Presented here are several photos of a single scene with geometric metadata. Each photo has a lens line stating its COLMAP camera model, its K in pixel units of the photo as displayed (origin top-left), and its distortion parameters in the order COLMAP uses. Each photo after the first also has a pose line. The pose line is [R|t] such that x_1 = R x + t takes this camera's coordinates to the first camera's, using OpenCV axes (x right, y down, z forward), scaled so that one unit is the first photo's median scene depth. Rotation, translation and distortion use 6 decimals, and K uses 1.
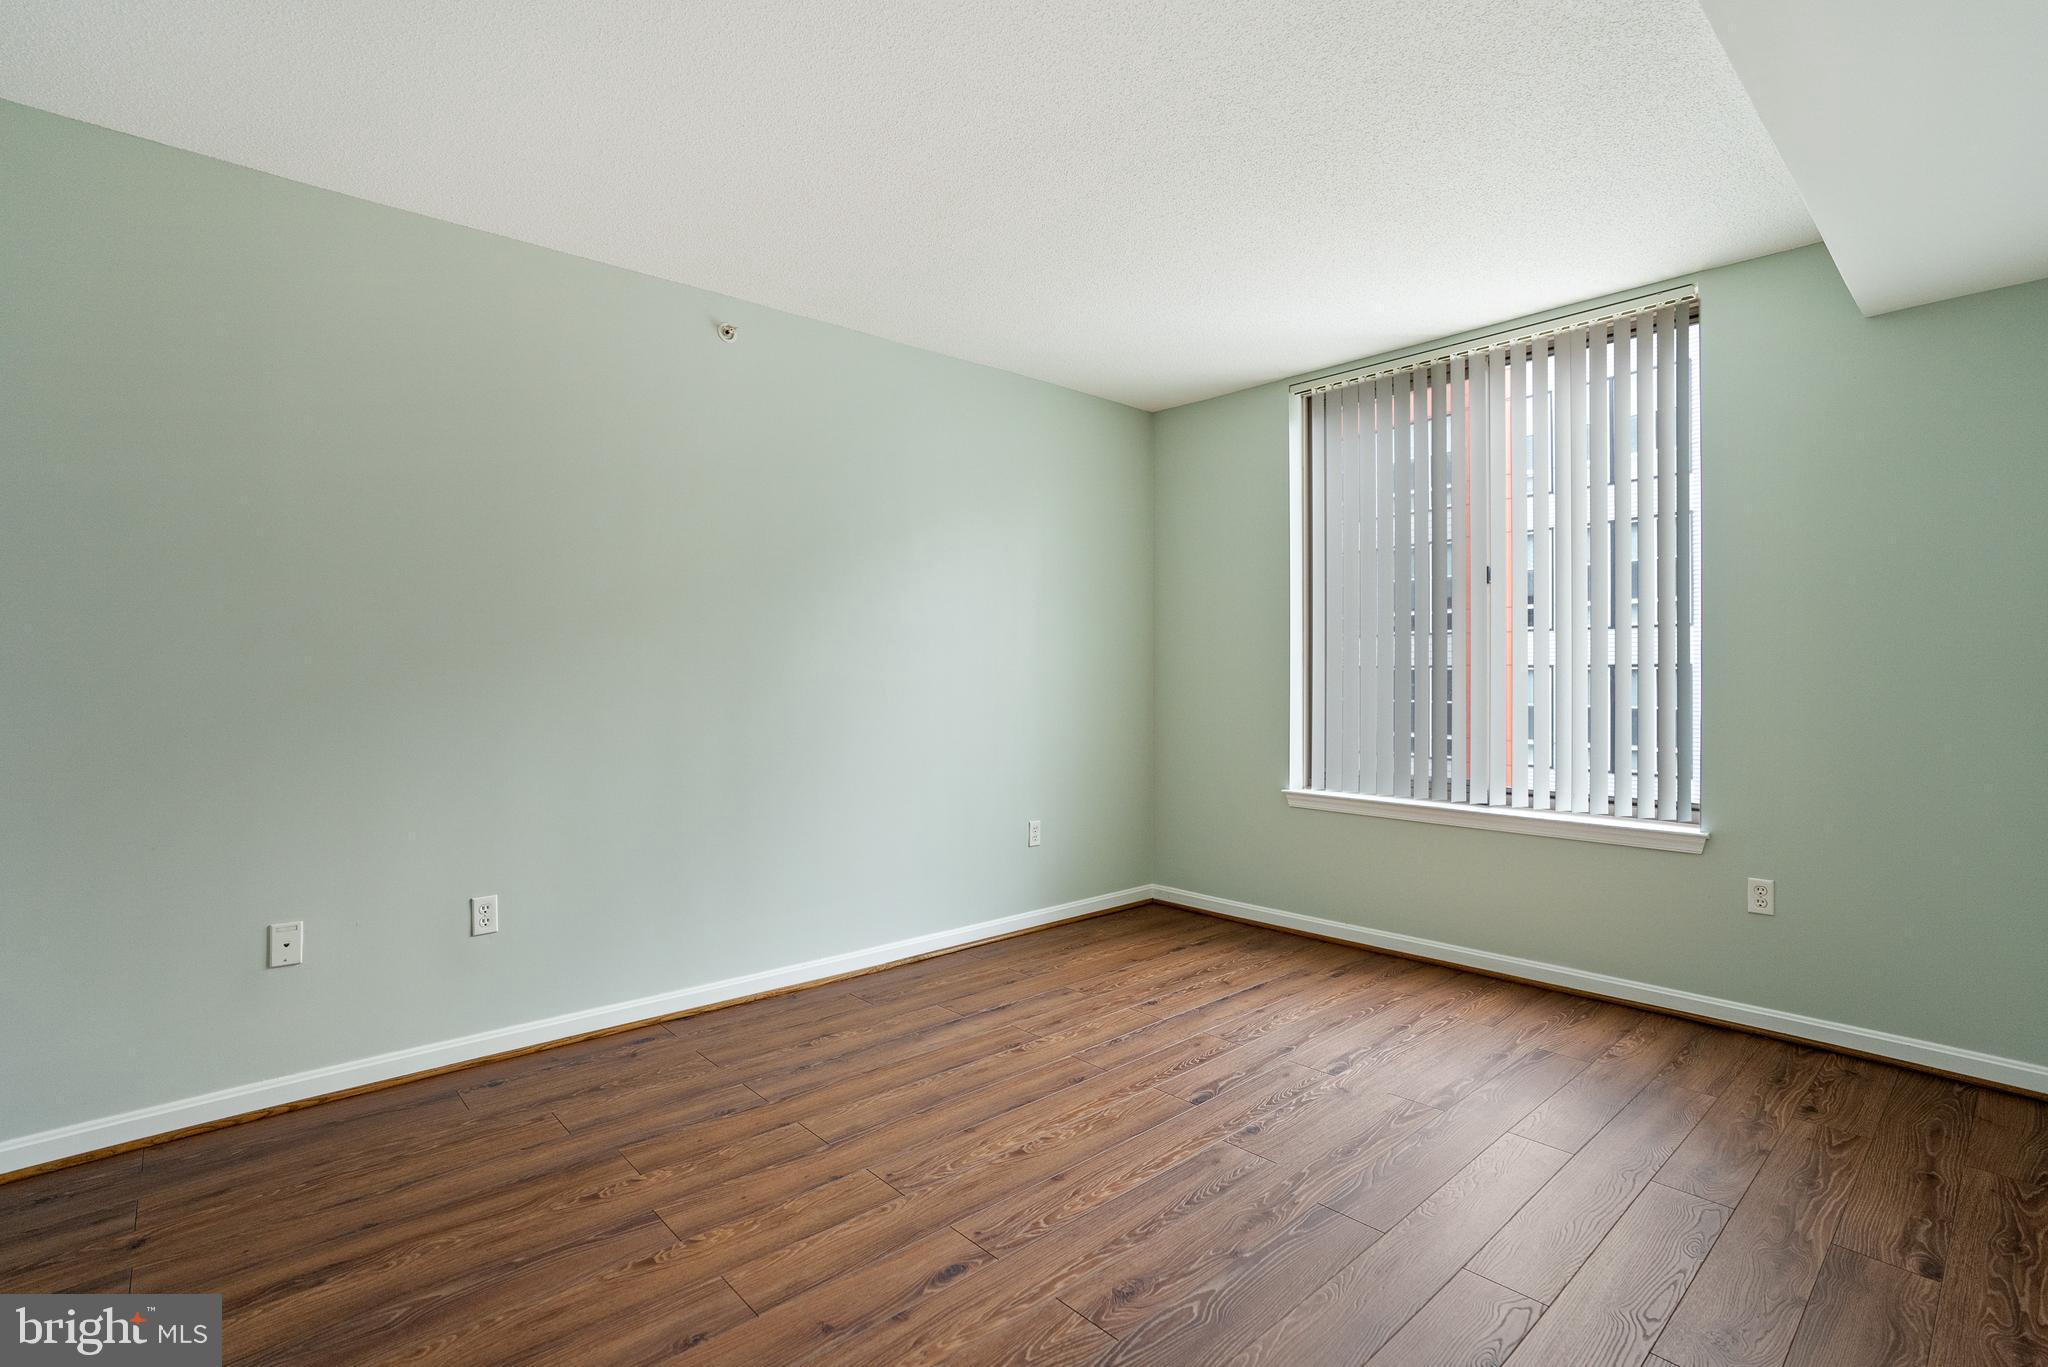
lens RADIAL K [[969.9, 0, 1025.9], [0, 969.9, 672.6], [0, 0, 1]] dist [-0.047368, 0.016752]
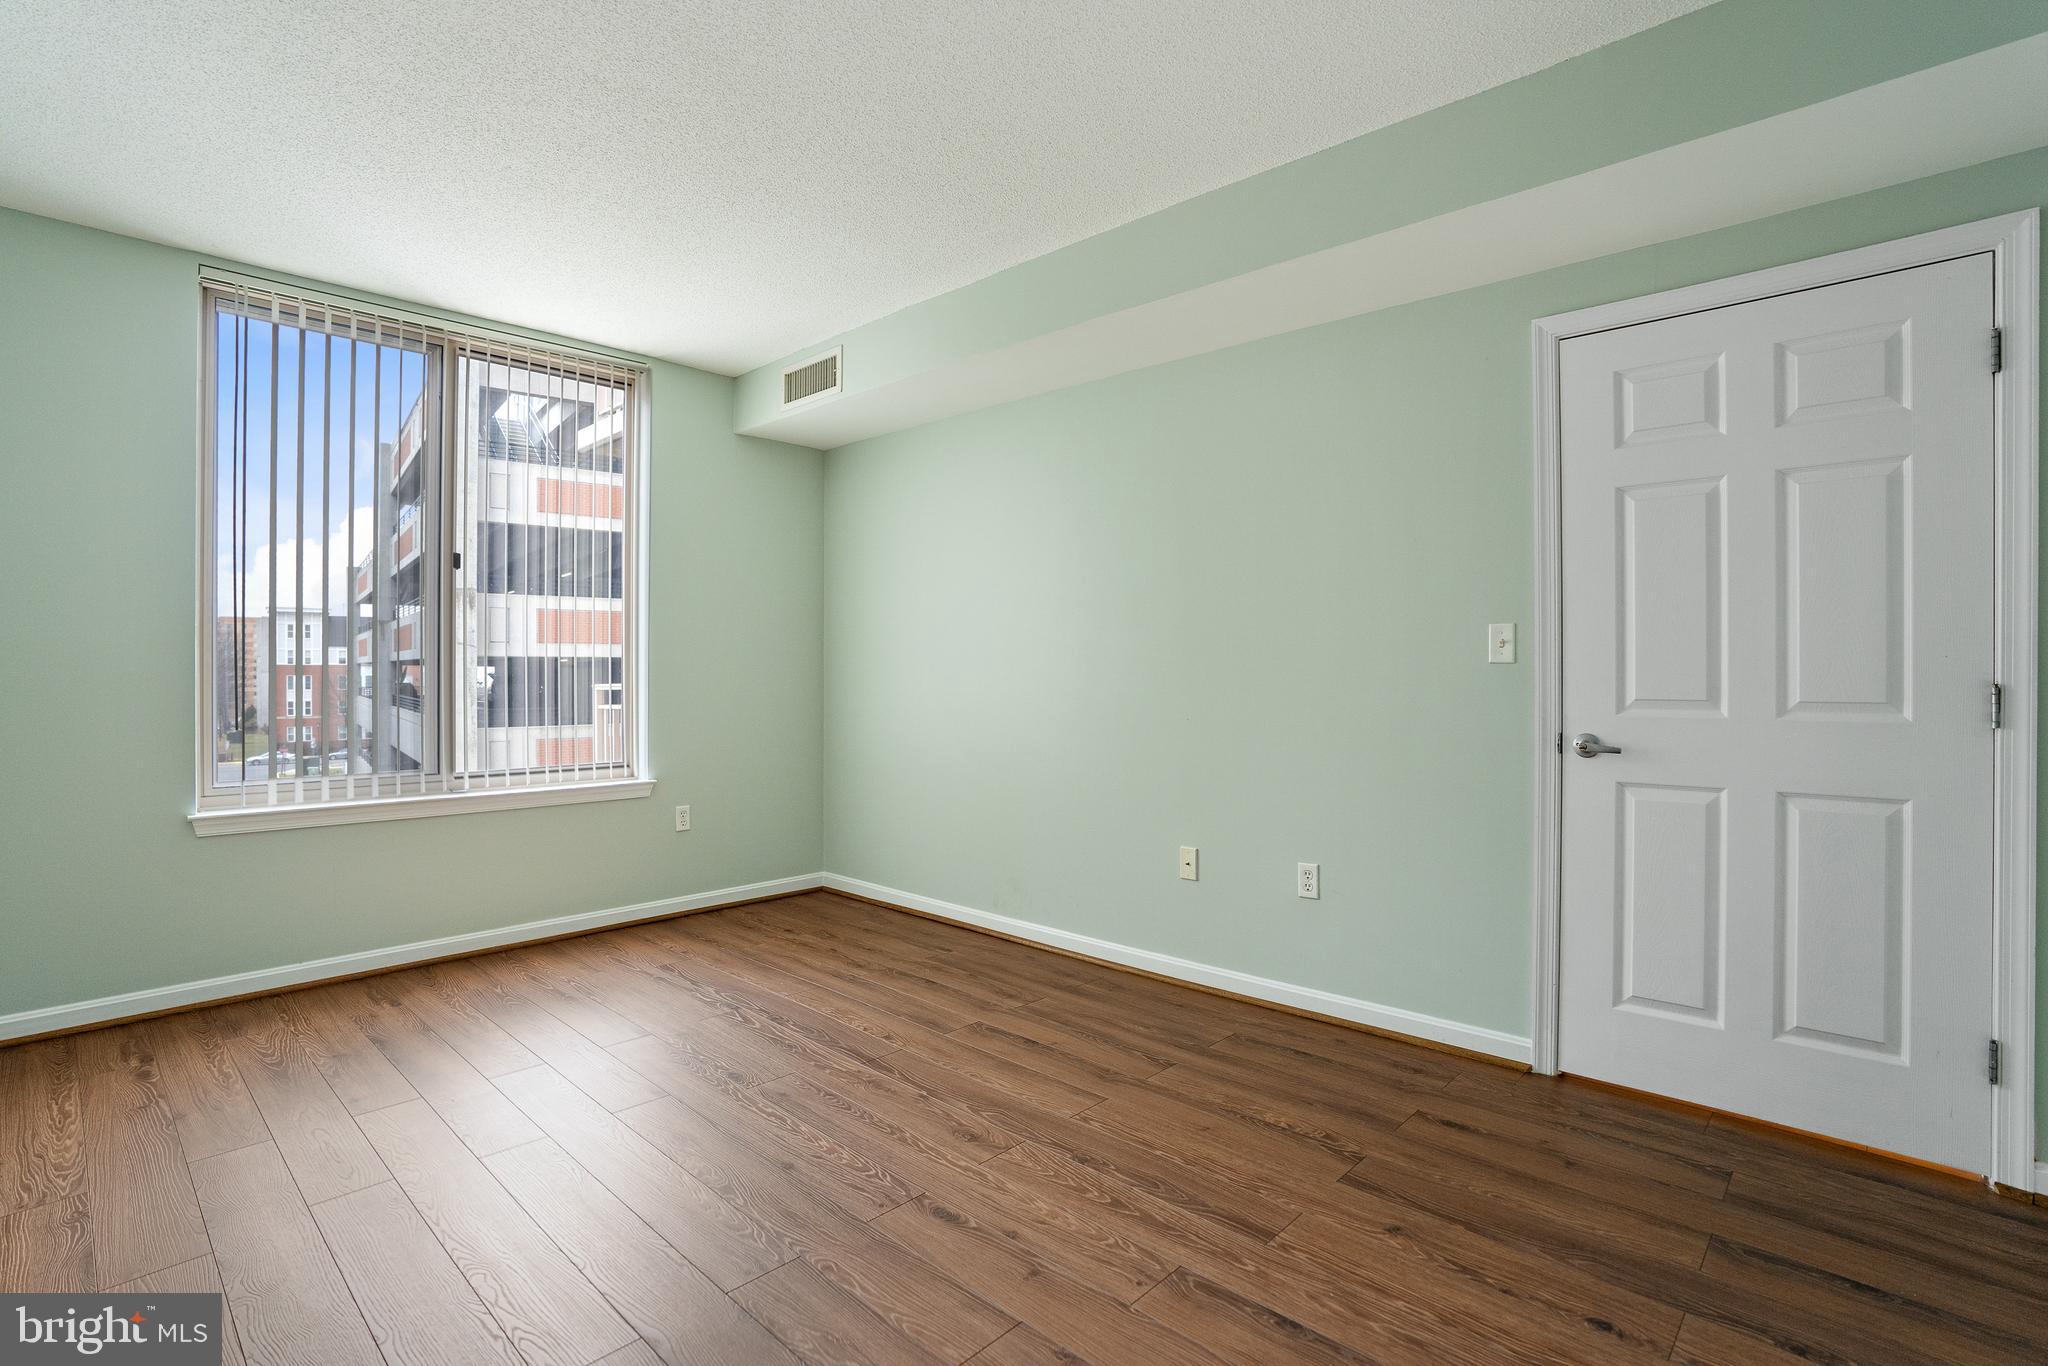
lens RADIAL K [[969.9, 0, 1019.4], [0, 969.9, 684.2], [0, 0, 1]] dist [-0.047368, 0.016752]
pose [[-0.080064, -0.015921, 0.996663, -0.845701], [-0.003596, 0.999871, 0.015683, 0.013821], [-0.996783, -0.002328, -0.080111, 0.744370]]
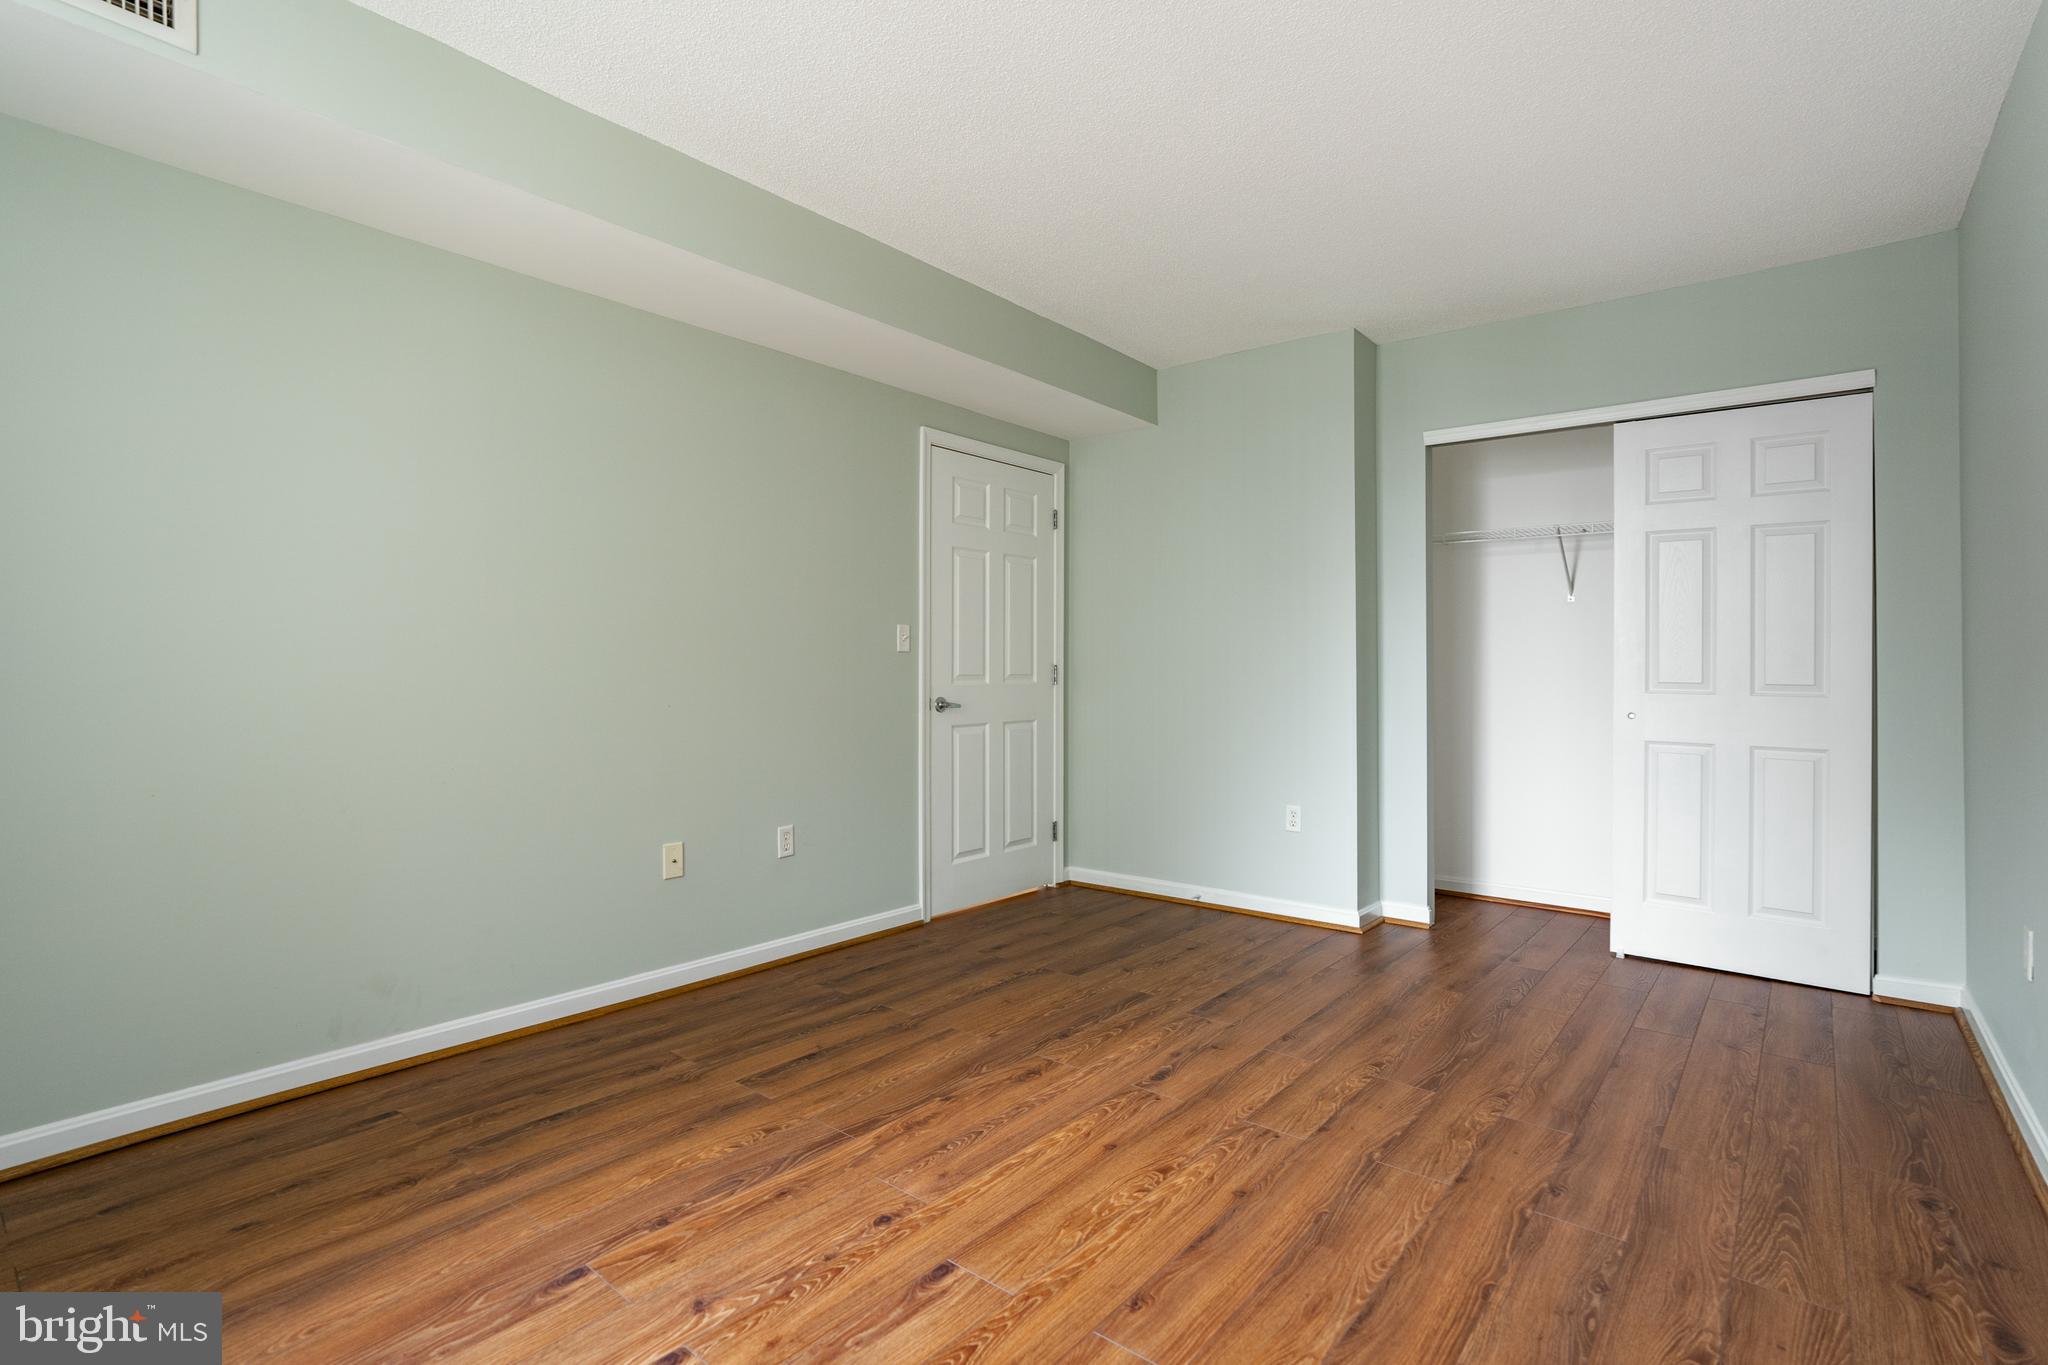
lens RADIAL K [[969.9, 0, 1036.2], [0, 969.9, 662.6], [0, 0, 1]] dist [-0.047368, 0.016752]
pose [[-0.988283, -0.004667, -0.152560, 0.228873], [-0.003164, 0.999944, -0.010092, 0.039161], [0.152599, -0.009491, -0.988243, 1.729833]]
